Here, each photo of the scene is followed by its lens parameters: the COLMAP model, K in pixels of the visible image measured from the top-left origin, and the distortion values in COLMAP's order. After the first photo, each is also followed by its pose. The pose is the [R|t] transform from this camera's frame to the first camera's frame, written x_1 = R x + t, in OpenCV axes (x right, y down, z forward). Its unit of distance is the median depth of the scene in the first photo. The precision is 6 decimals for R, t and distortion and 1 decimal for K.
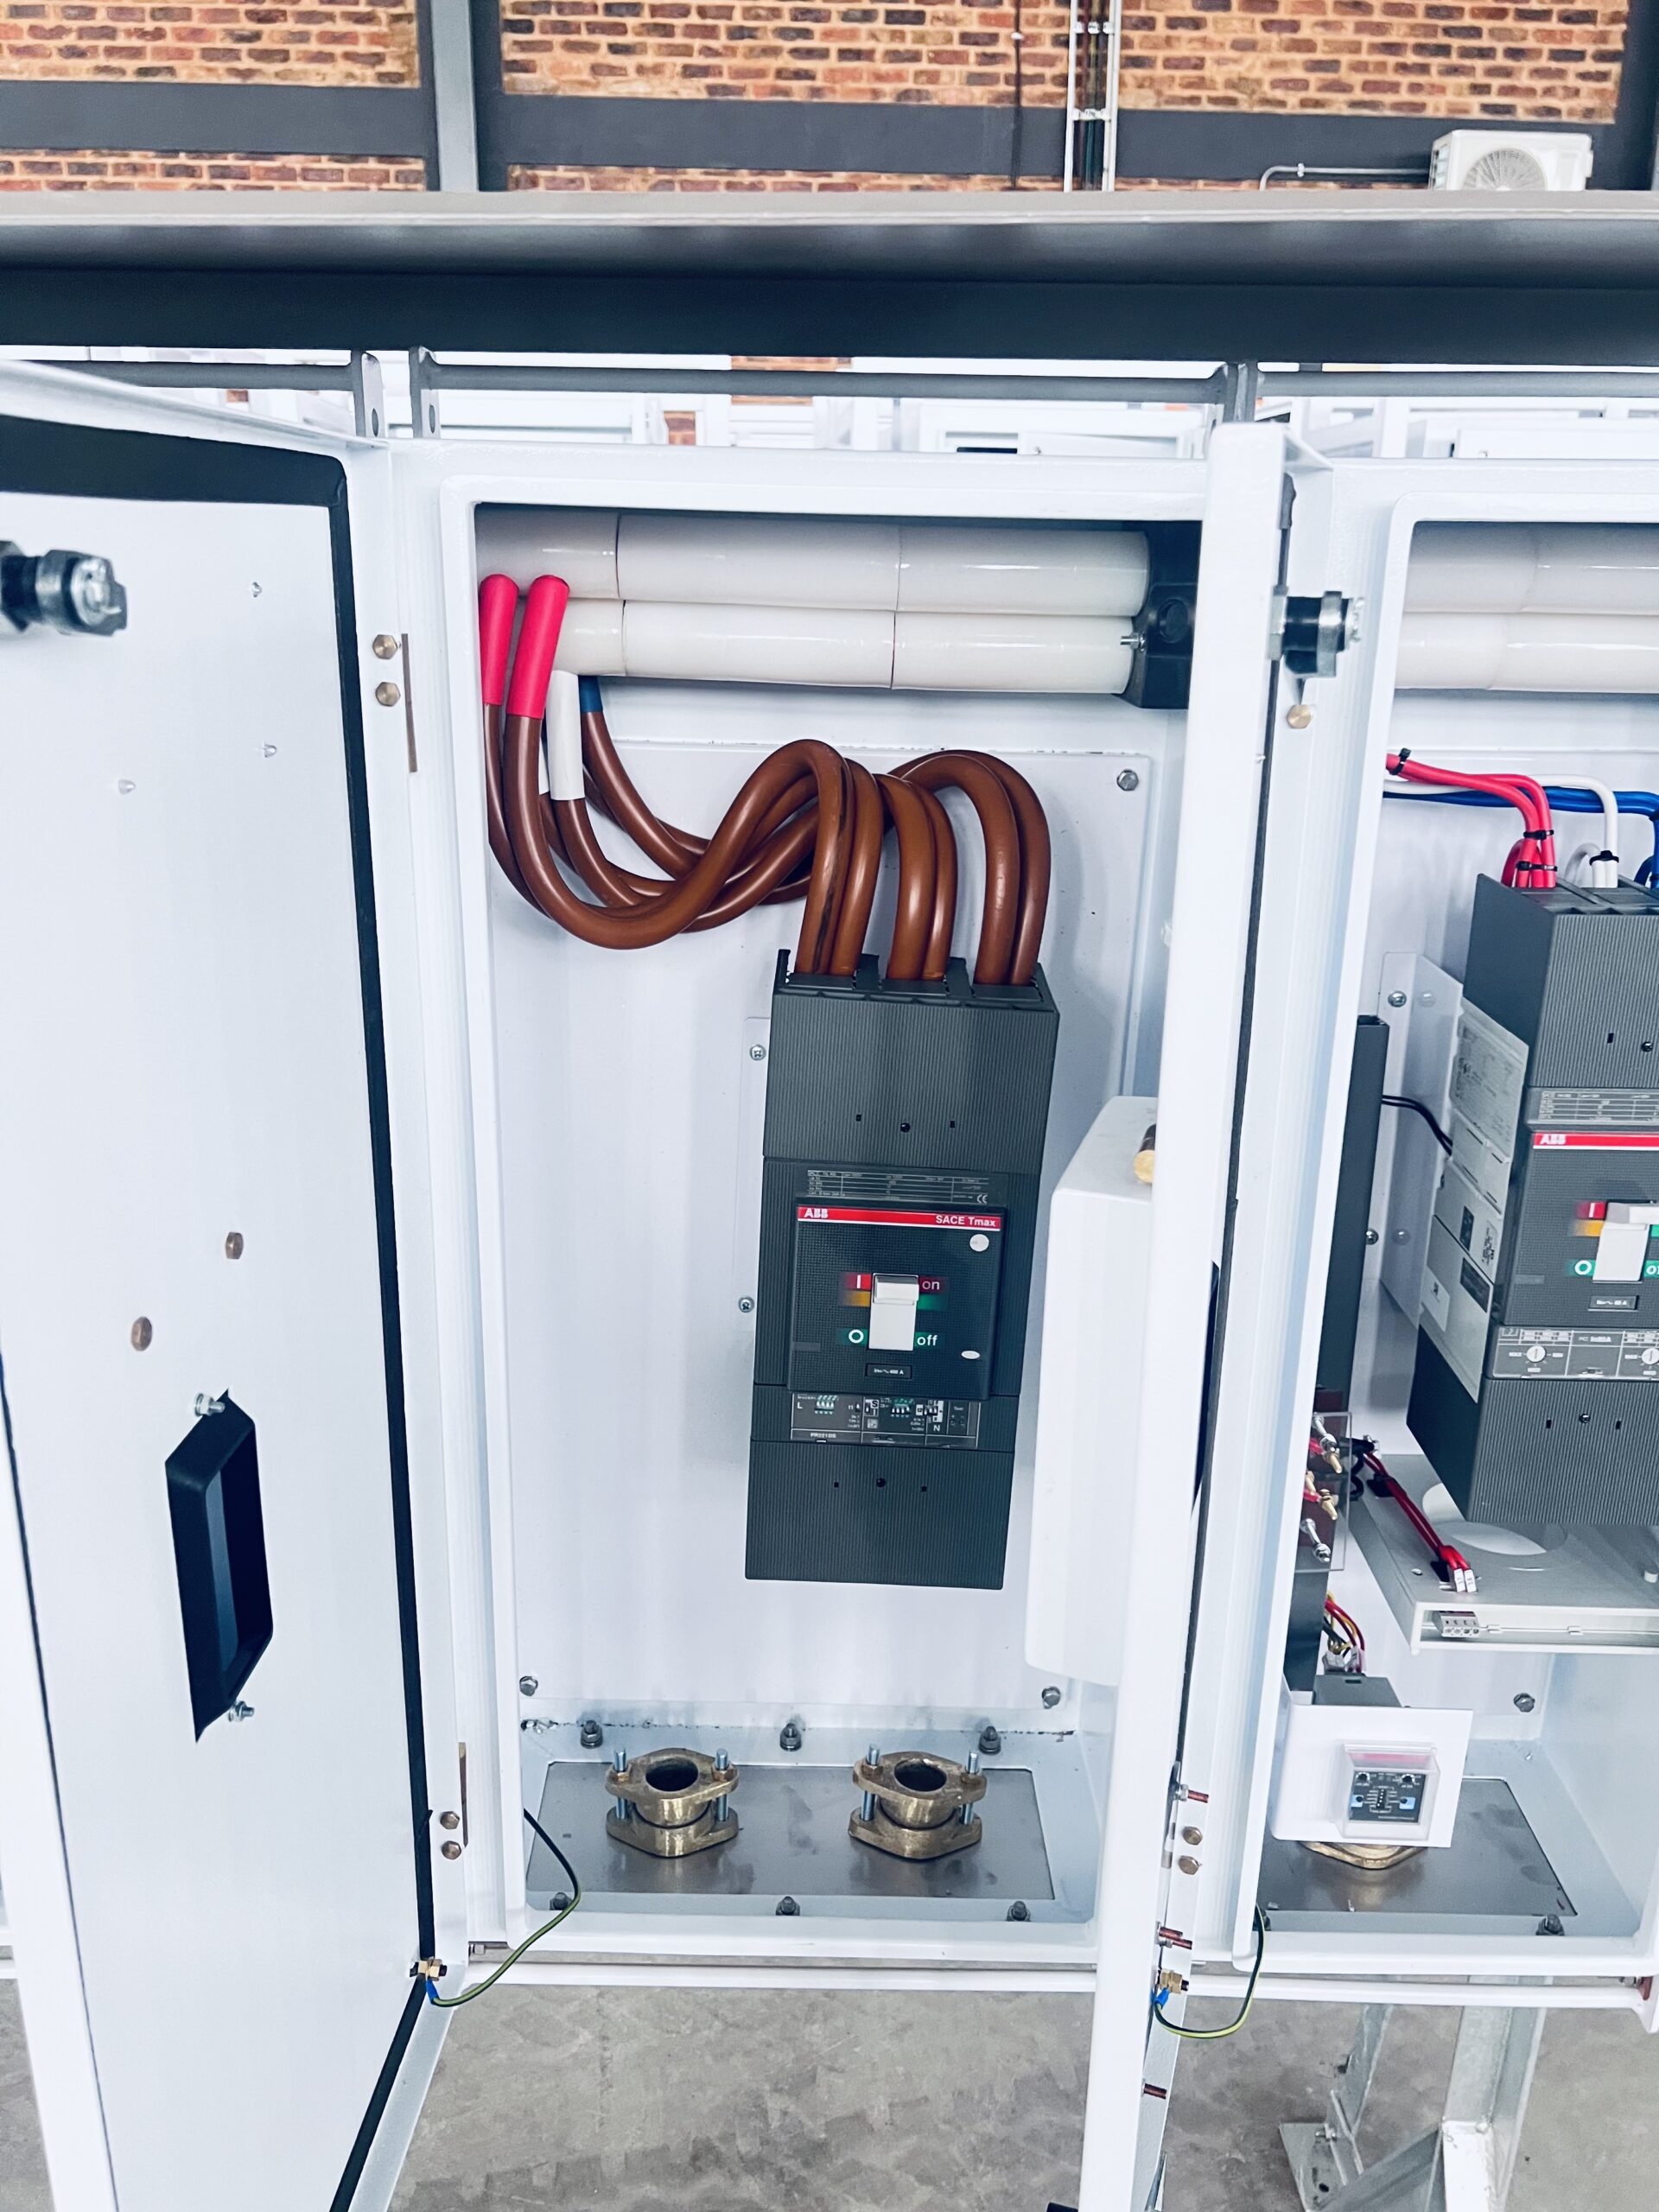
lens RADIAL K [[1641.8, 0, 846.6], [0, 1641.8, 1103.7], [0, 0, 1]] dist [0.058341, -0.062611]
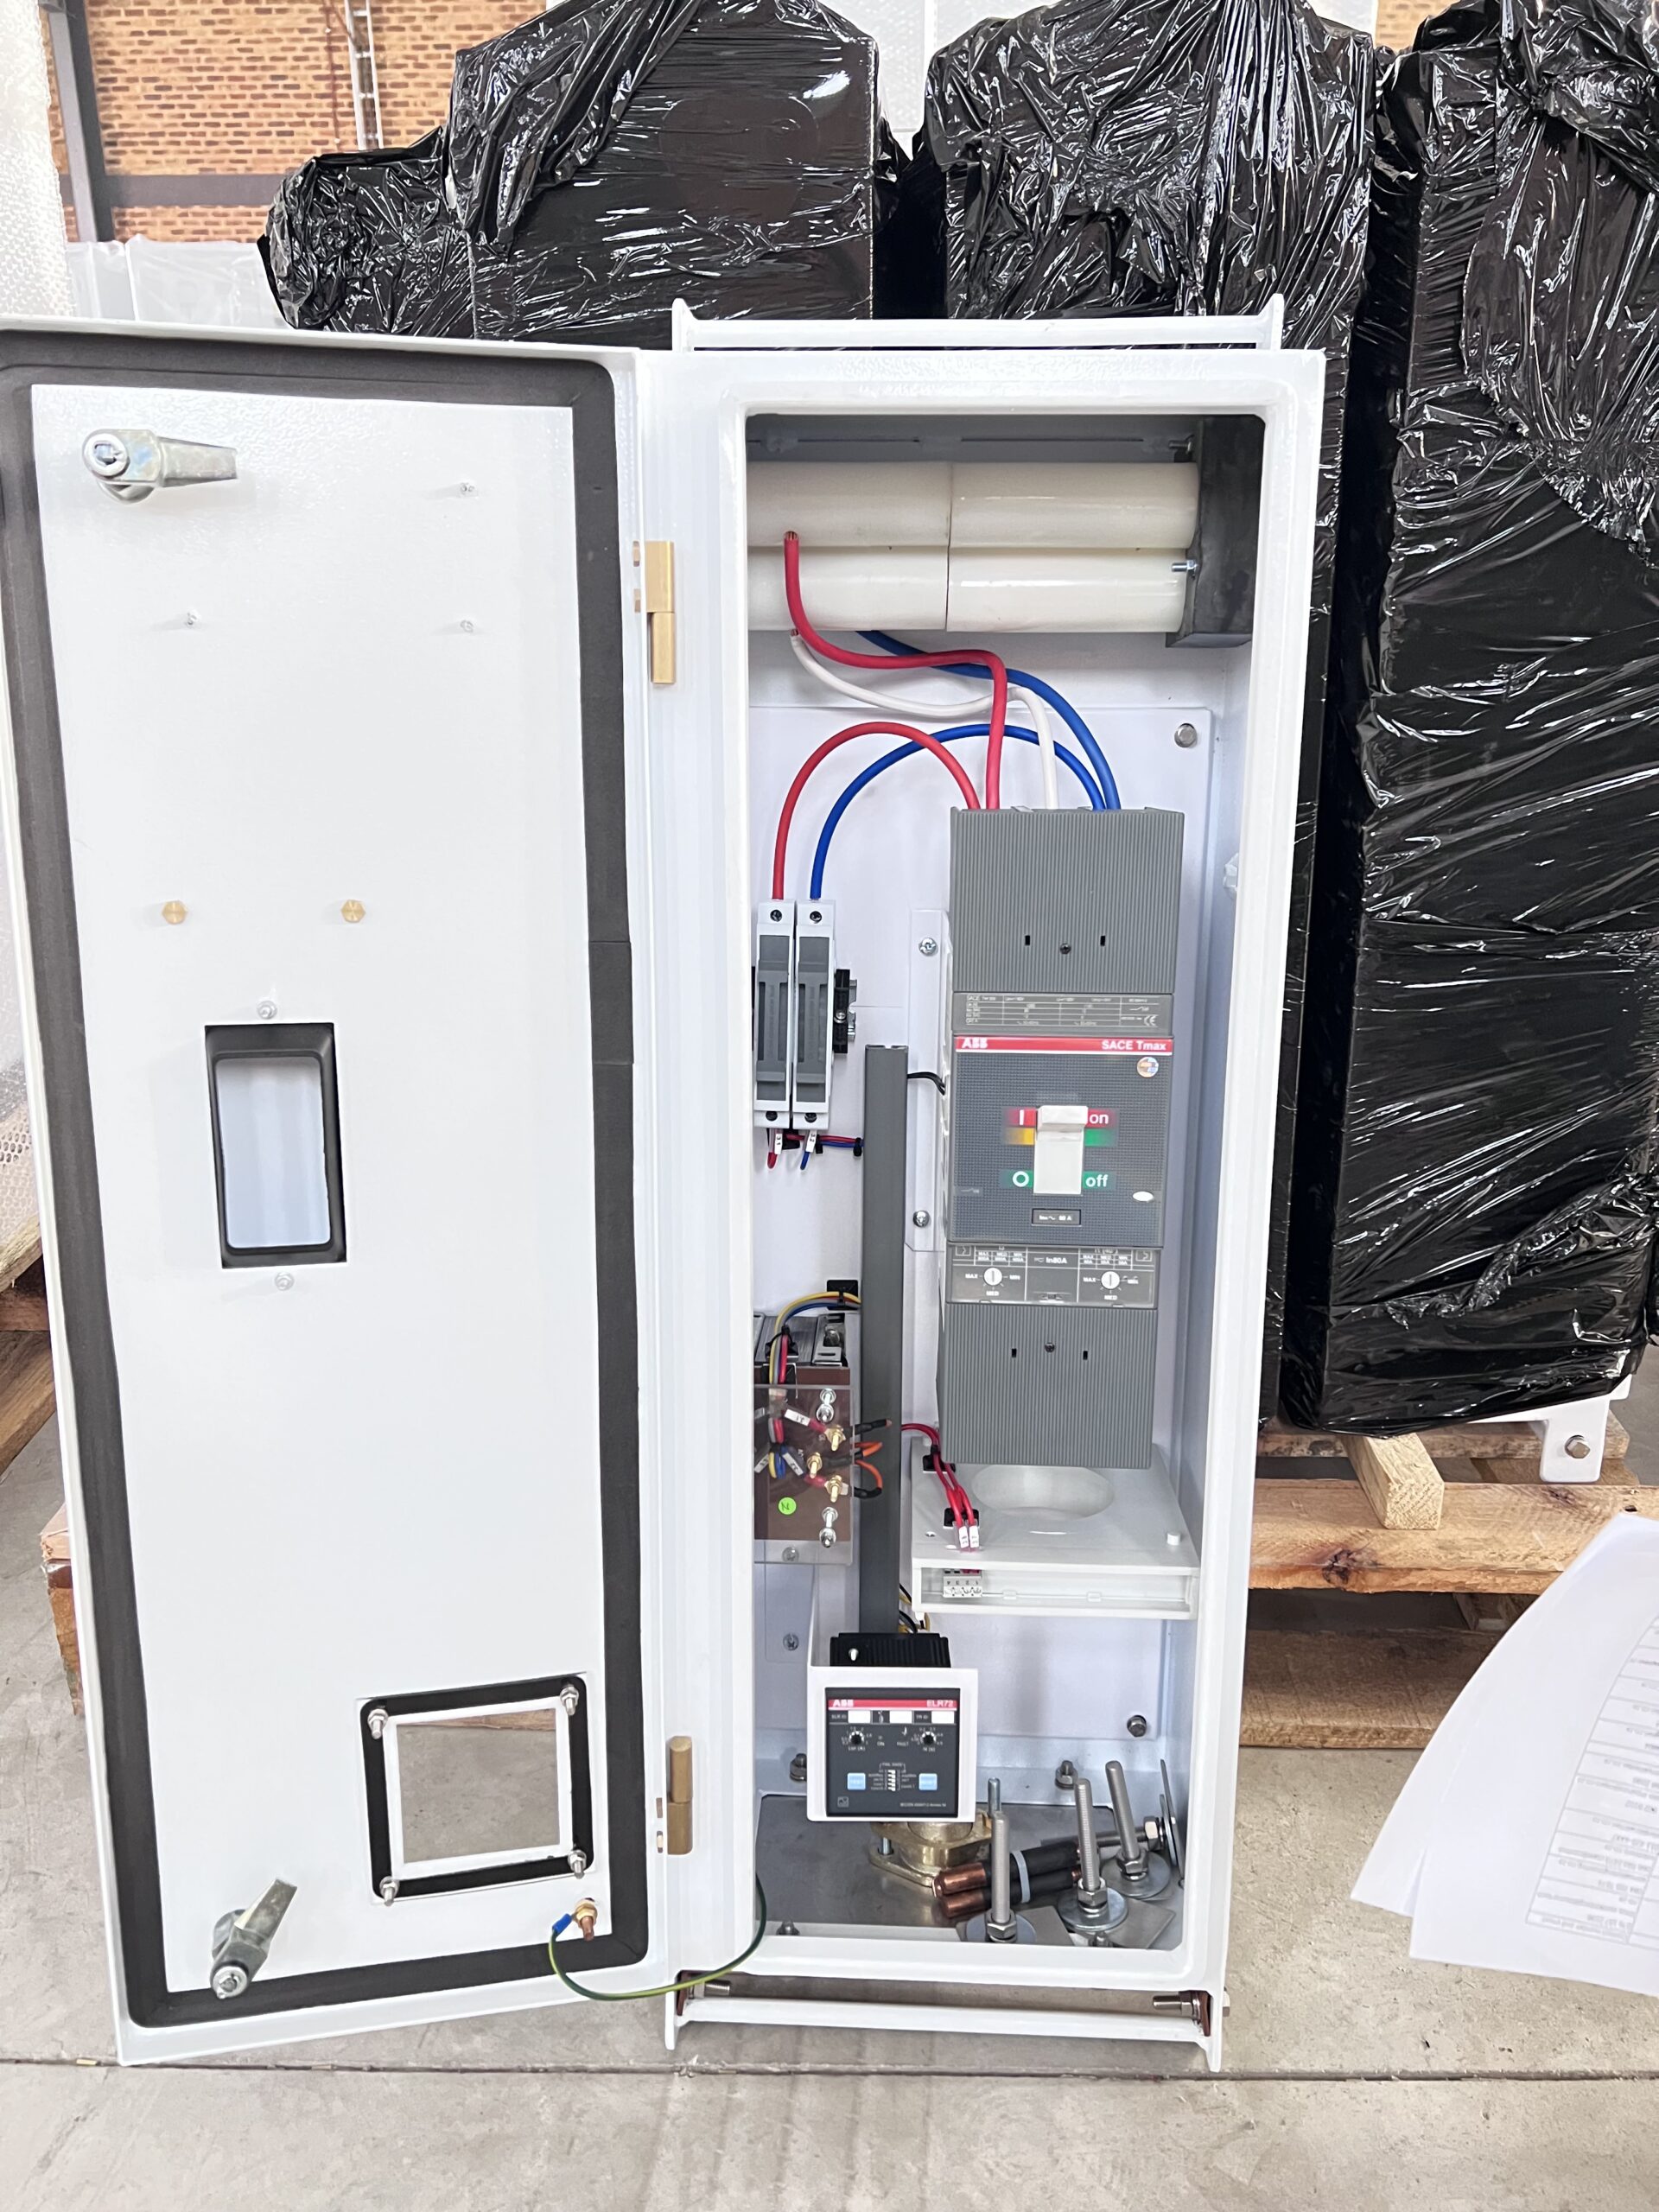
lens RADIAL K [[1641.8, 0, 830.6], [0, 1641.8, 1112.8], [0, 0, 1]] dist [0.058341, -0.062611]
pose [[0.997829, 0.007689, -0.065406, 0.894527], [-0.005666, 0.999501, 0.031071, 0.548219], [0.065612, -0.030633, 0.997375, -1.150275]]
